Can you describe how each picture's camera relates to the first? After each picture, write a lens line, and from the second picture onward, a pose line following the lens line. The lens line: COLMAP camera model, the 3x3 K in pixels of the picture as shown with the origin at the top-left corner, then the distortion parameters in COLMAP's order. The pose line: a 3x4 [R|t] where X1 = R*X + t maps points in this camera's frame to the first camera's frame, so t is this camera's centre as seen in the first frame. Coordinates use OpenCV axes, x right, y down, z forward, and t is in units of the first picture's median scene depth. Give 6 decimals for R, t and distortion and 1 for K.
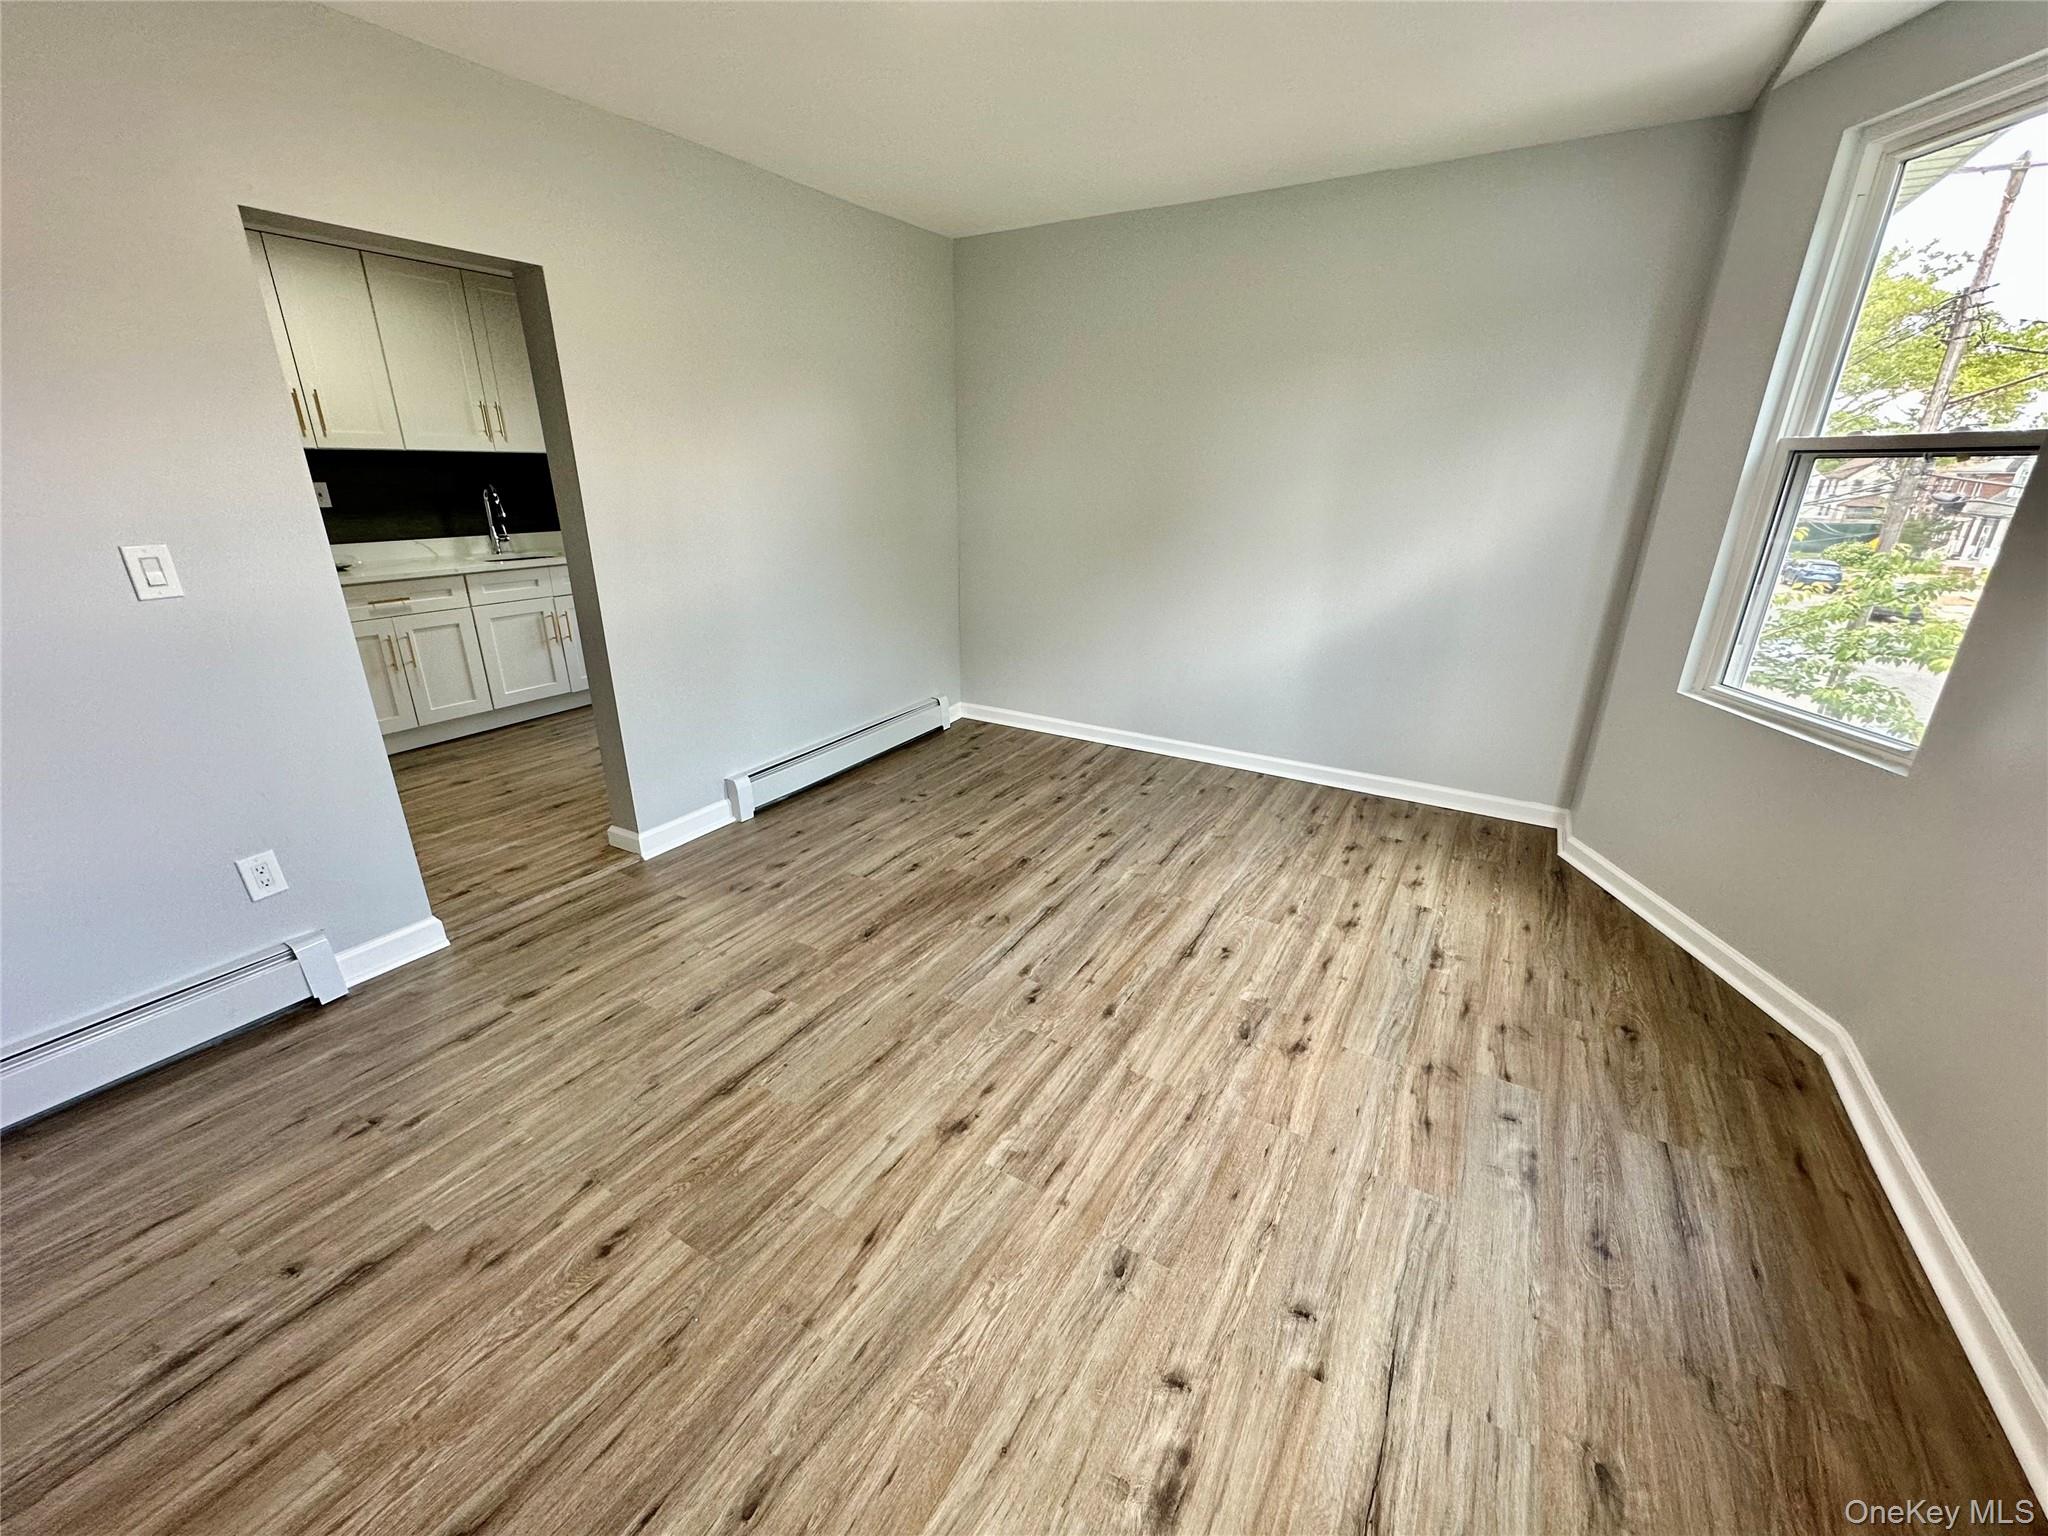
lens RADIAL K [[808.4, 0, 1024.6], [0, 808.4, 757.0], [0, 0, 1]] dist [-0.002559, 0.000882]
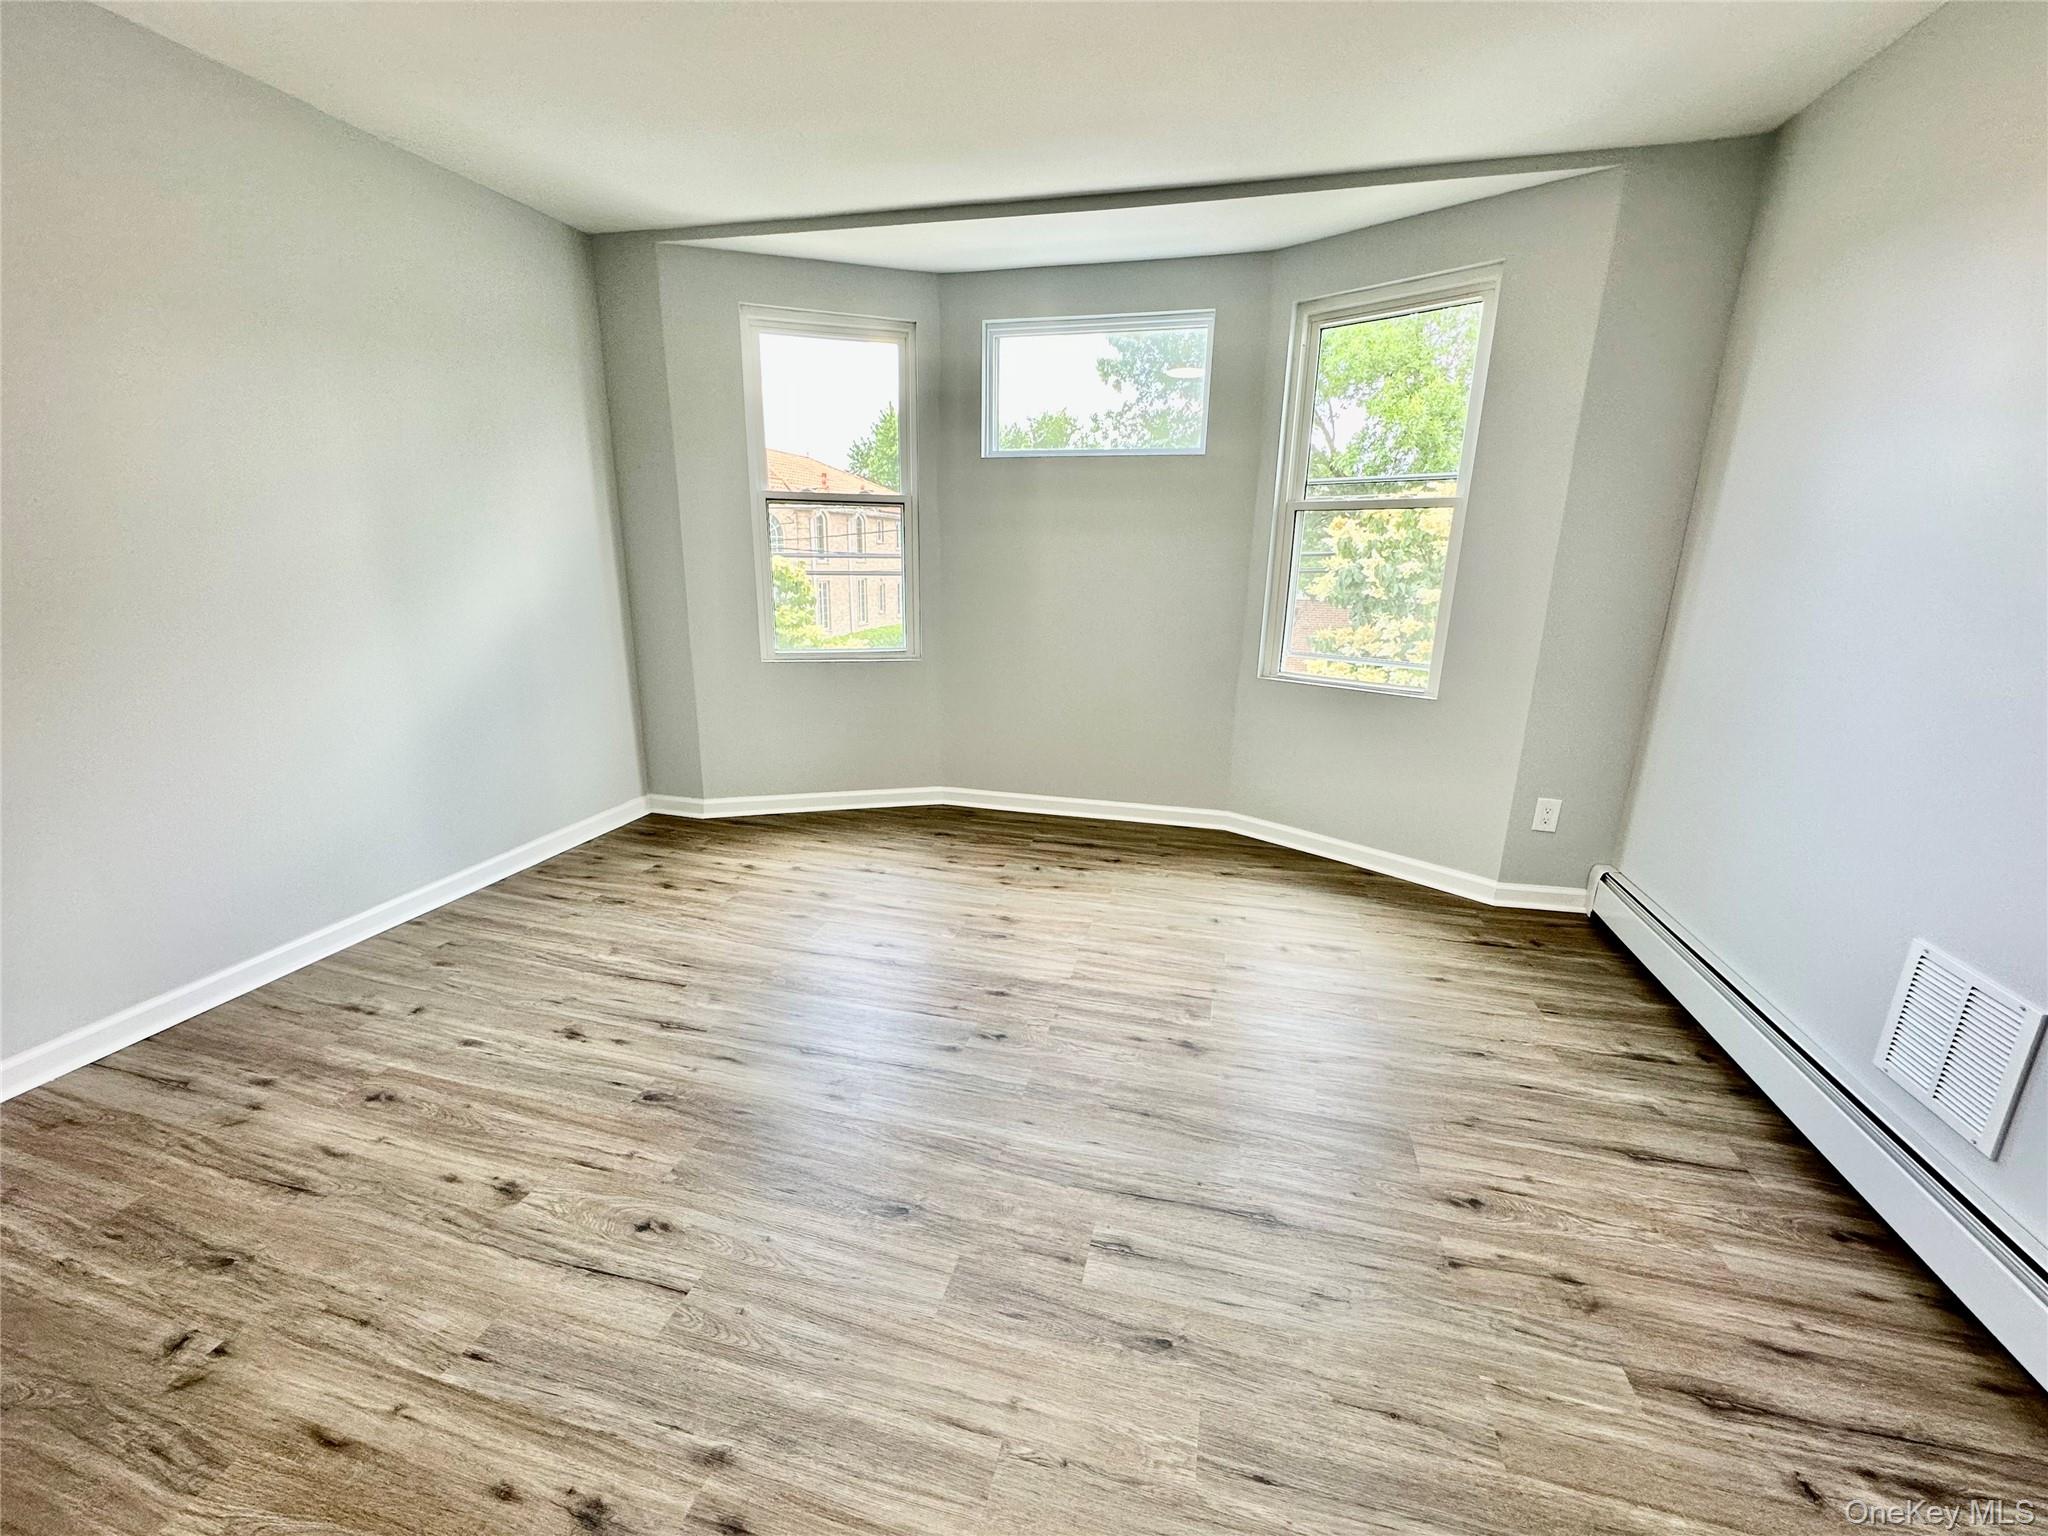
lens RADIAL K [[808.4, 0, 1020.0], [0, 808.4, 764.5], [0, 0, 1]] dist [-0.002559, 0.000882]
pose [[-0.269443, -0.264811, 0.925892, -0.766974], [0.305869, 0.888133, 0.343023, -0.297076], [-0.913151, 0.375626, -0.158304, 0.962147]]
